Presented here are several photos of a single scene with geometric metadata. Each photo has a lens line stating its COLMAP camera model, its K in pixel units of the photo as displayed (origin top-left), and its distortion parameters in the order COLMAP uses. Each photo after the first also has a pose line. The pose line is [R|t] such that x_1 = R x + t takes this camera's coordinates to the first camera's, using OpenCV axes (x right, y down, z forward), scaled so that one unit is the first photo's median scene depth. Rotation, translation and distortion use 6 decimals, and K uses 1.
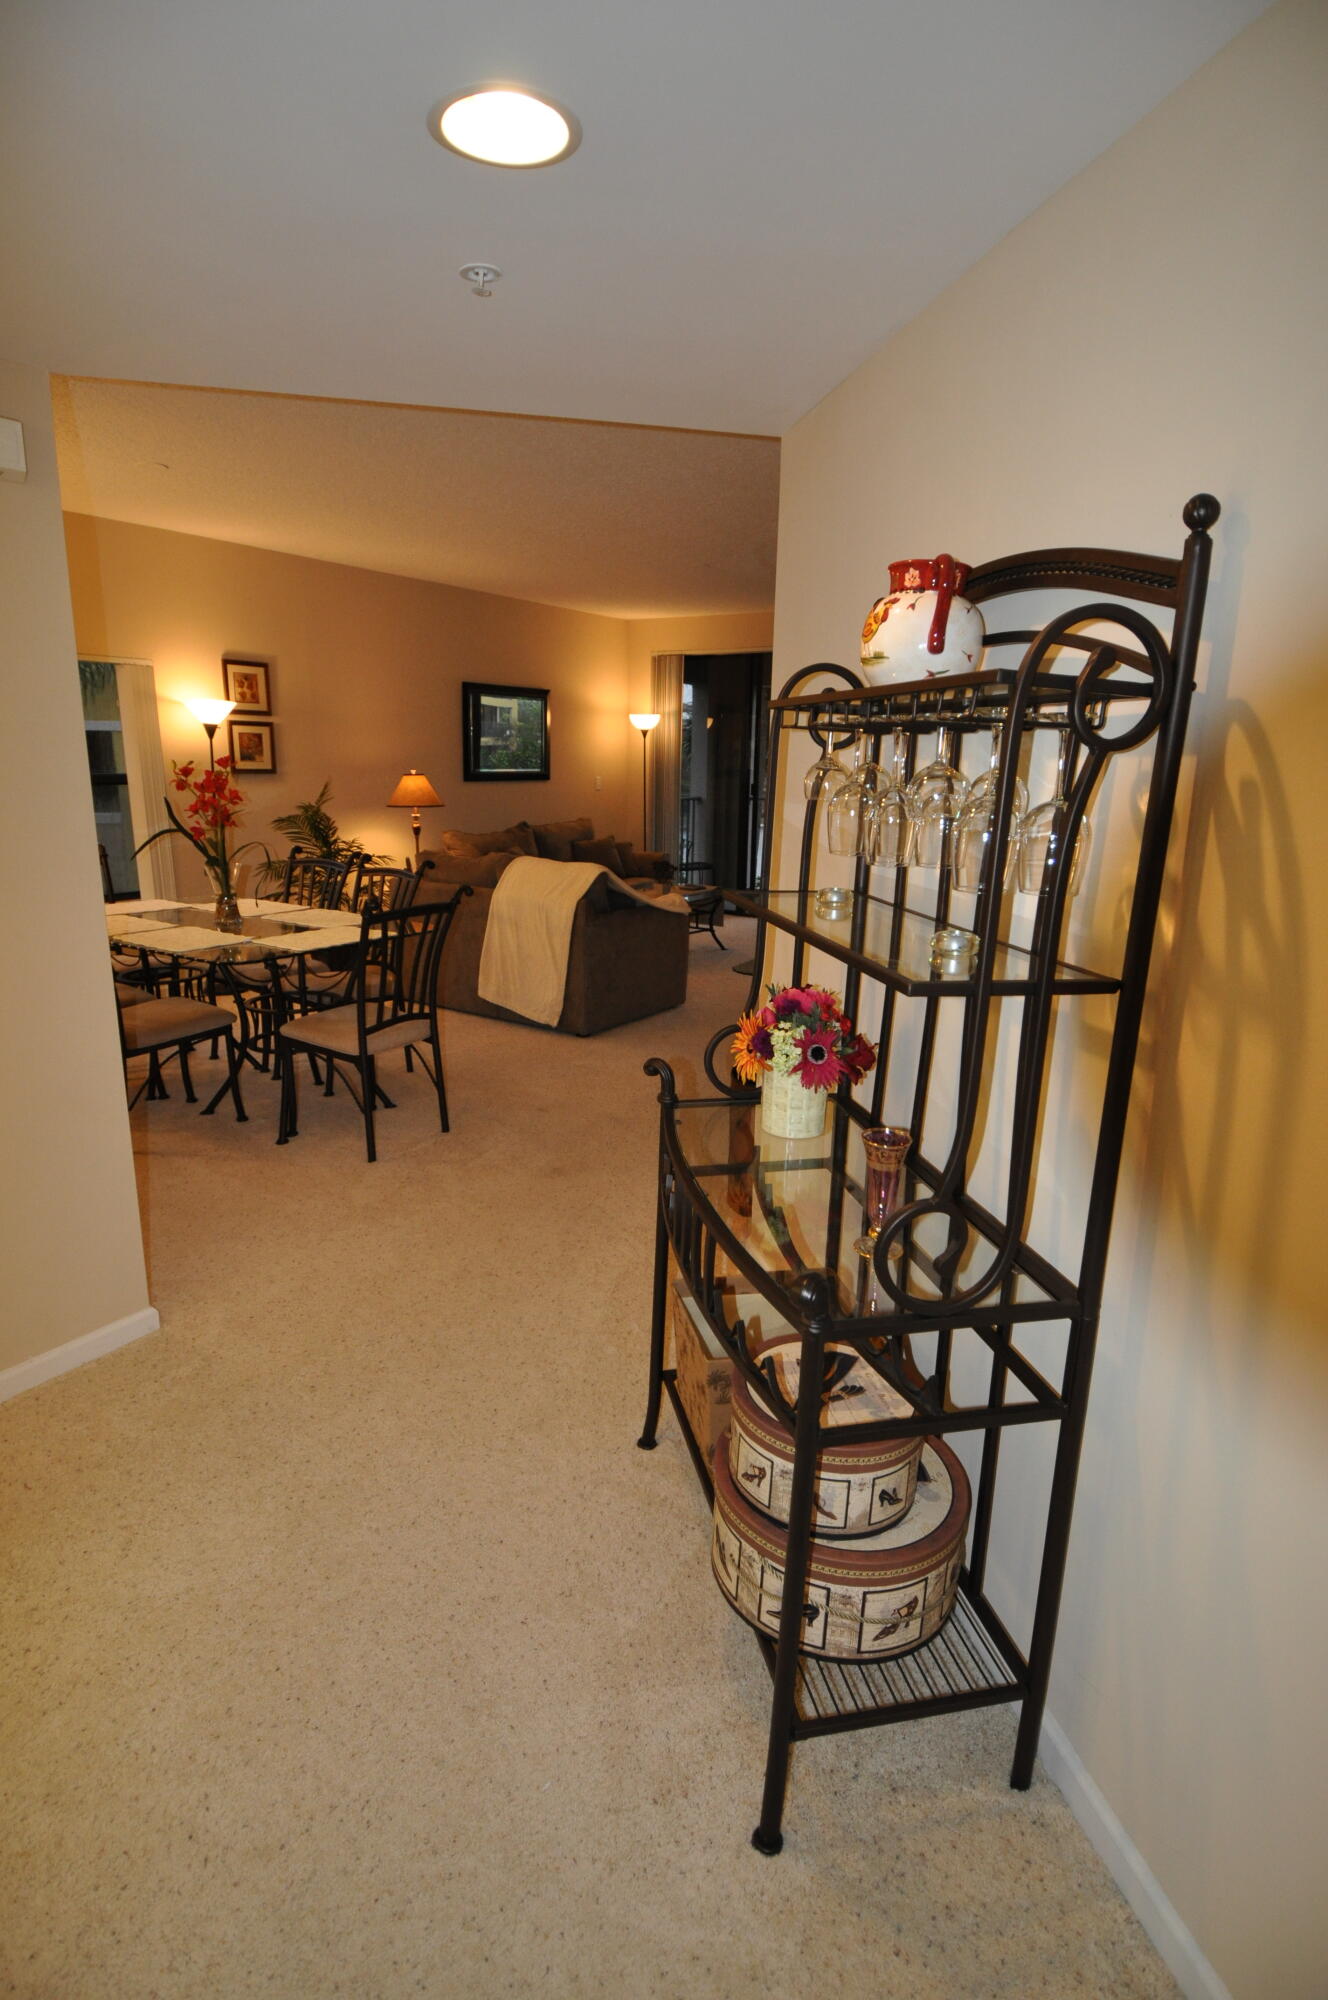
lens RADIAL K [[1034.0, 0, 674.1], [0, 1034.0, 1003.0], [0, 0, 1]] dist [0.059943, -0.072254]
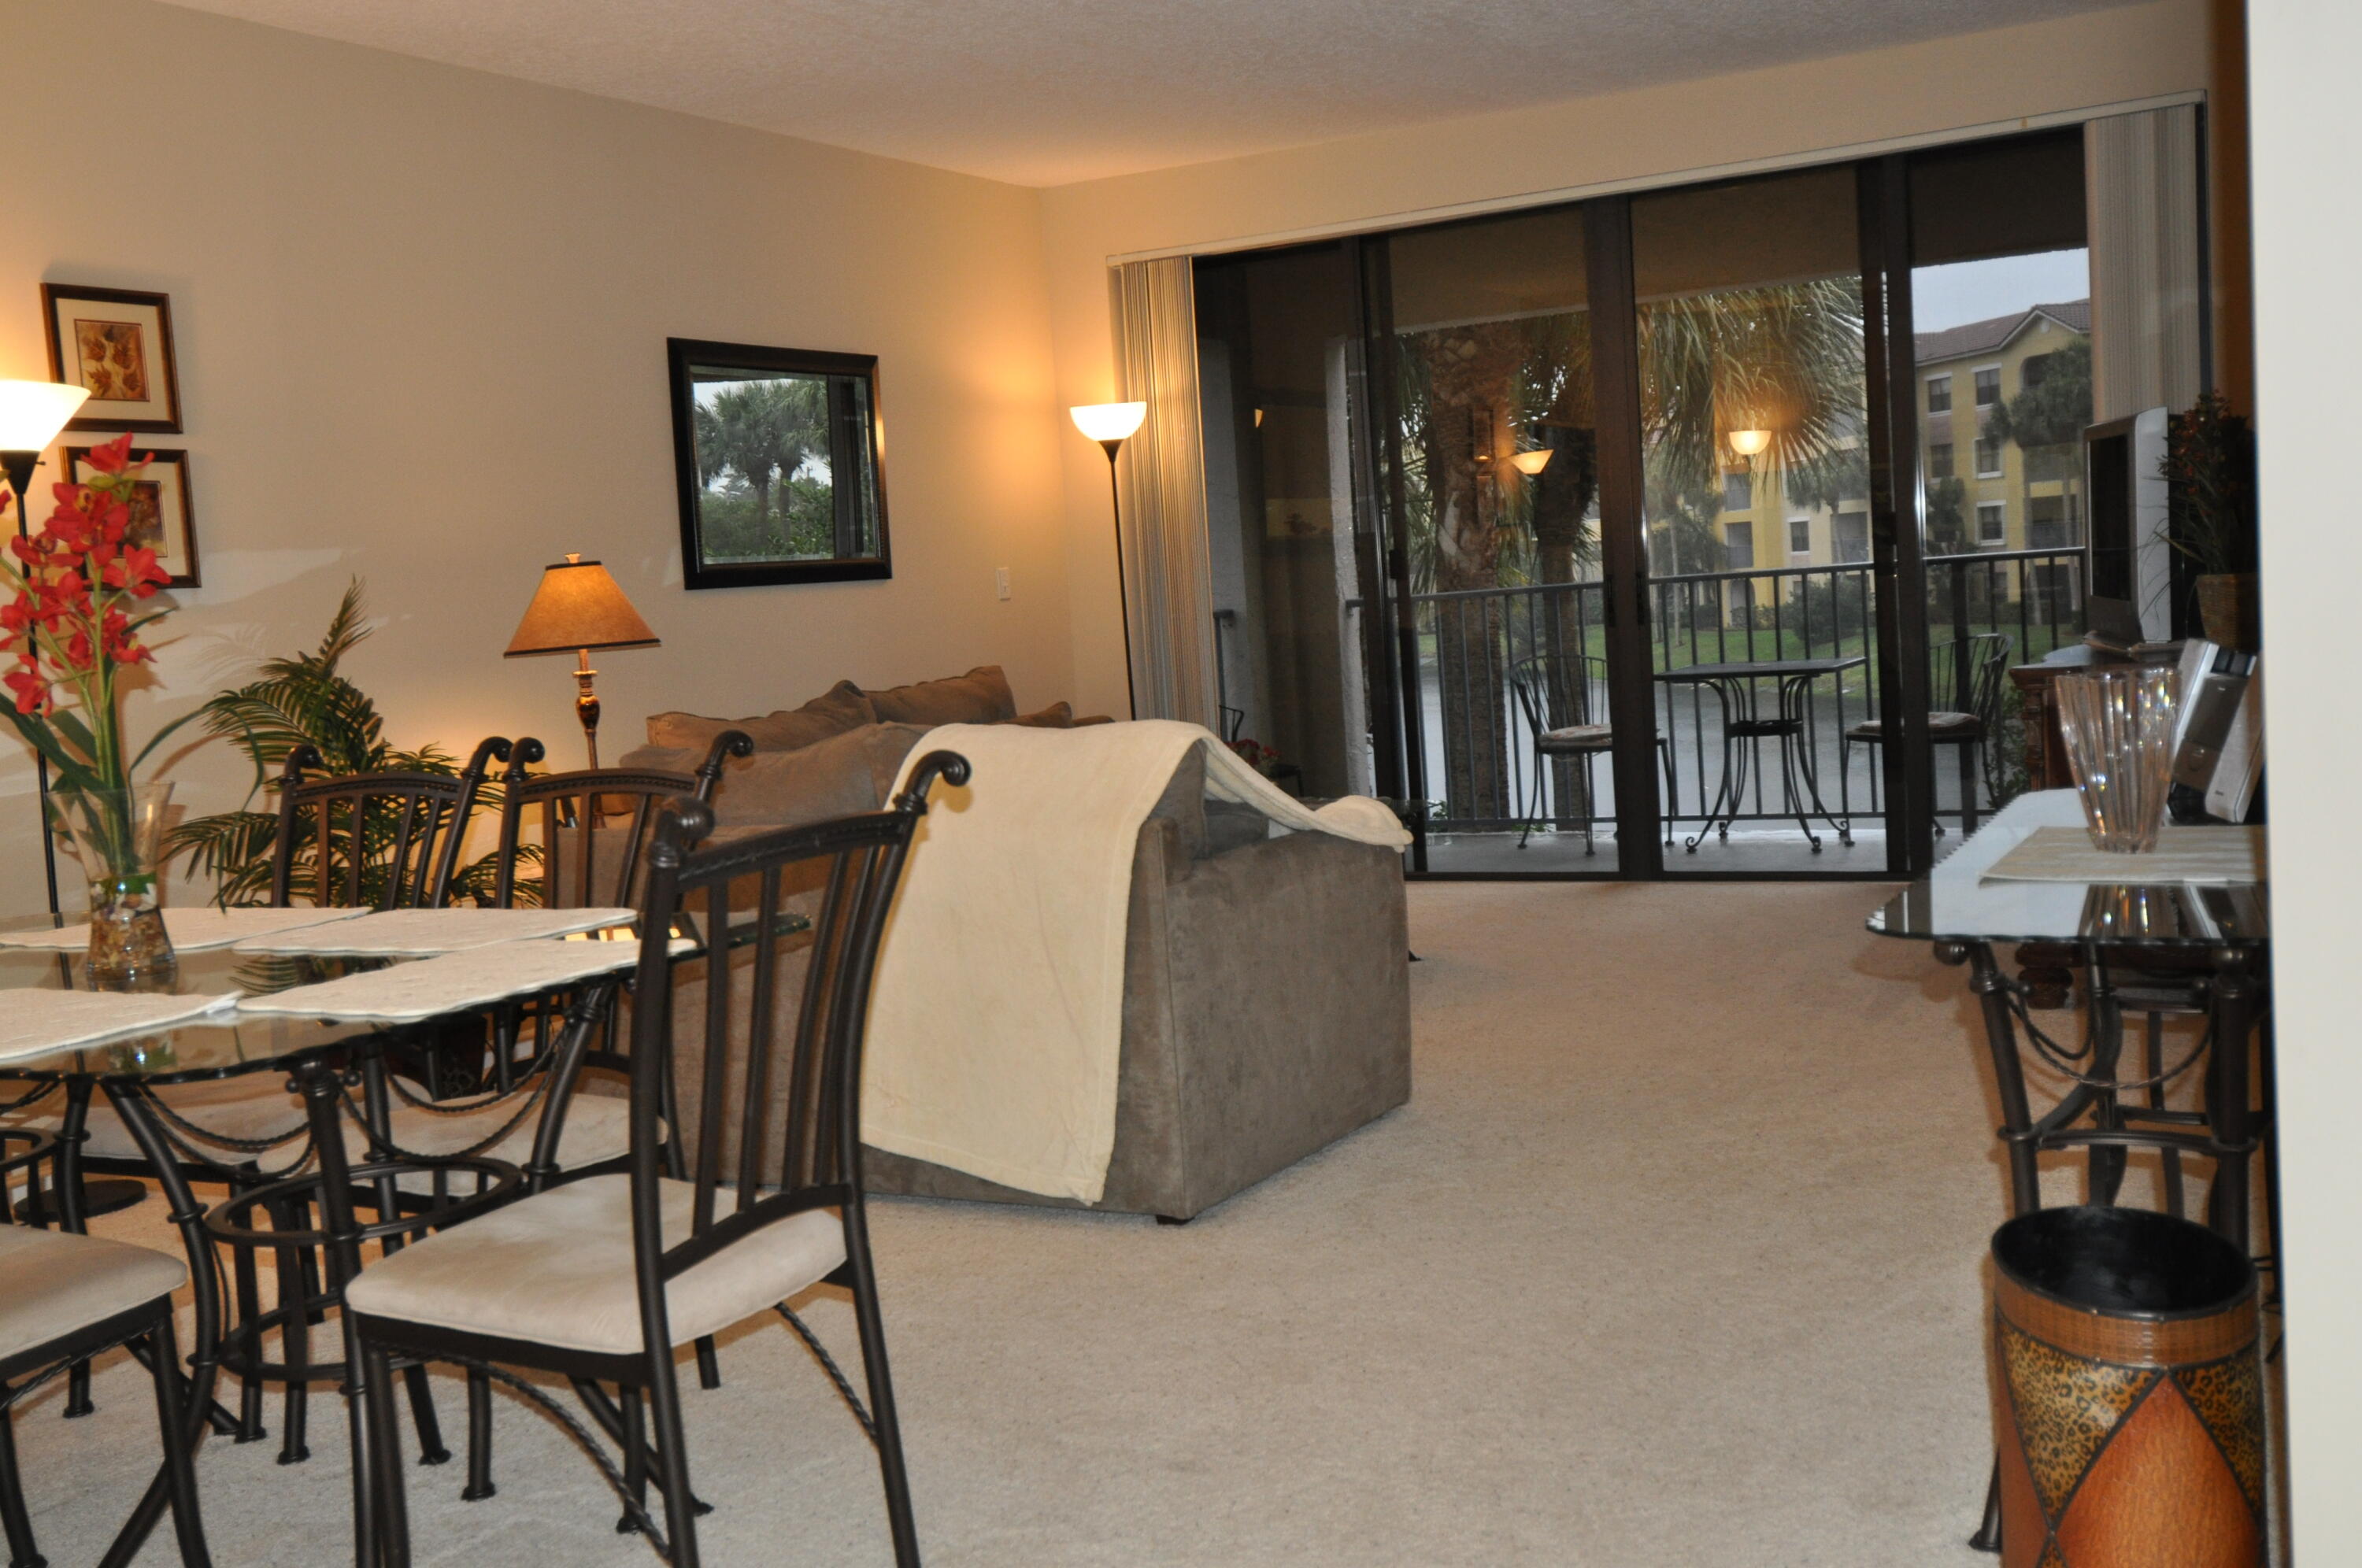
lens RADIAL K [[2330.2, 0, 1178.2], [0, 2330.2, 796.3], [0, 0, 1]] dist [0.043666, -0.007147]
pose [[0.993215, -0.092858, 0.070013, -0.130298], [0.102157, 0.984336, -0.143687, 0.004561], [-0.055574, 0.149864, 0.987144, 0.225220]]
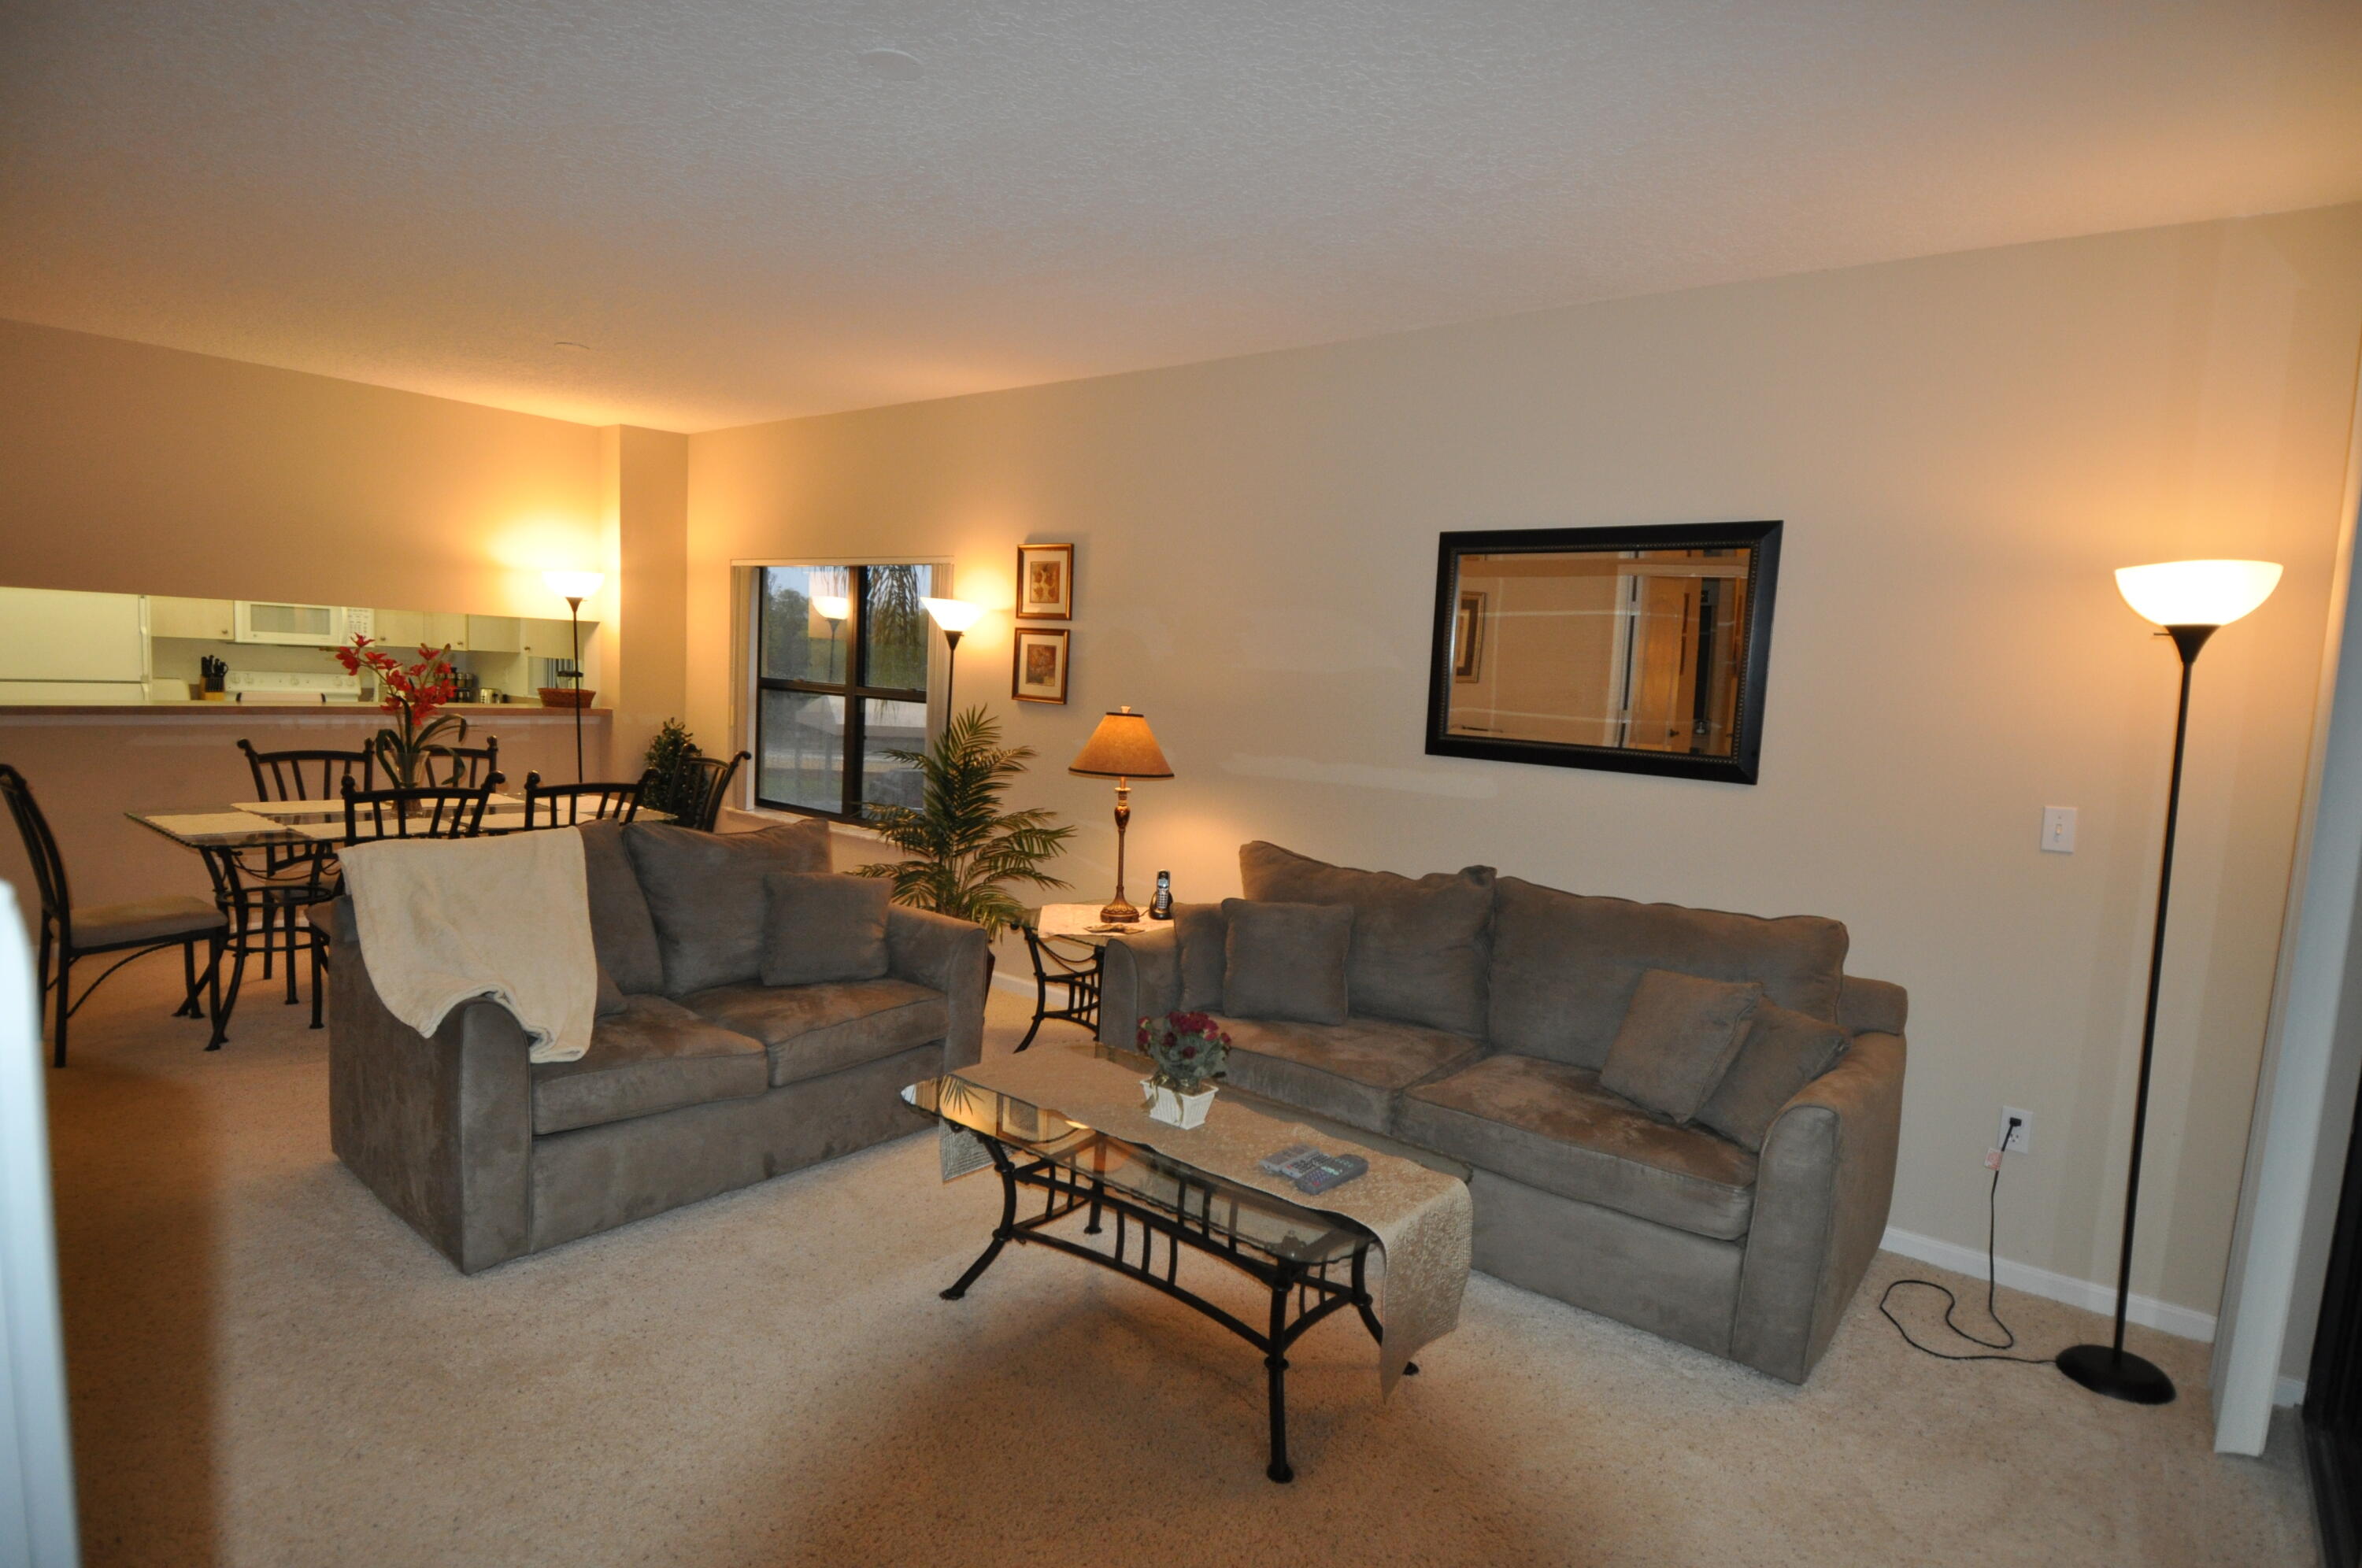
lens RADIAL K [[1225.5, 0, 1184.0], [0, 1225.5, 791.6], [0, 0, 1]] dist [0.055088, -0.061050]
pose [[-0.091669, 0.080911, -0.992497, 0.476987], [-0.285704, 0.952652, 0.104051, -0.328394], [0.953923, 0.293099, -0.064212, 1.385221]]
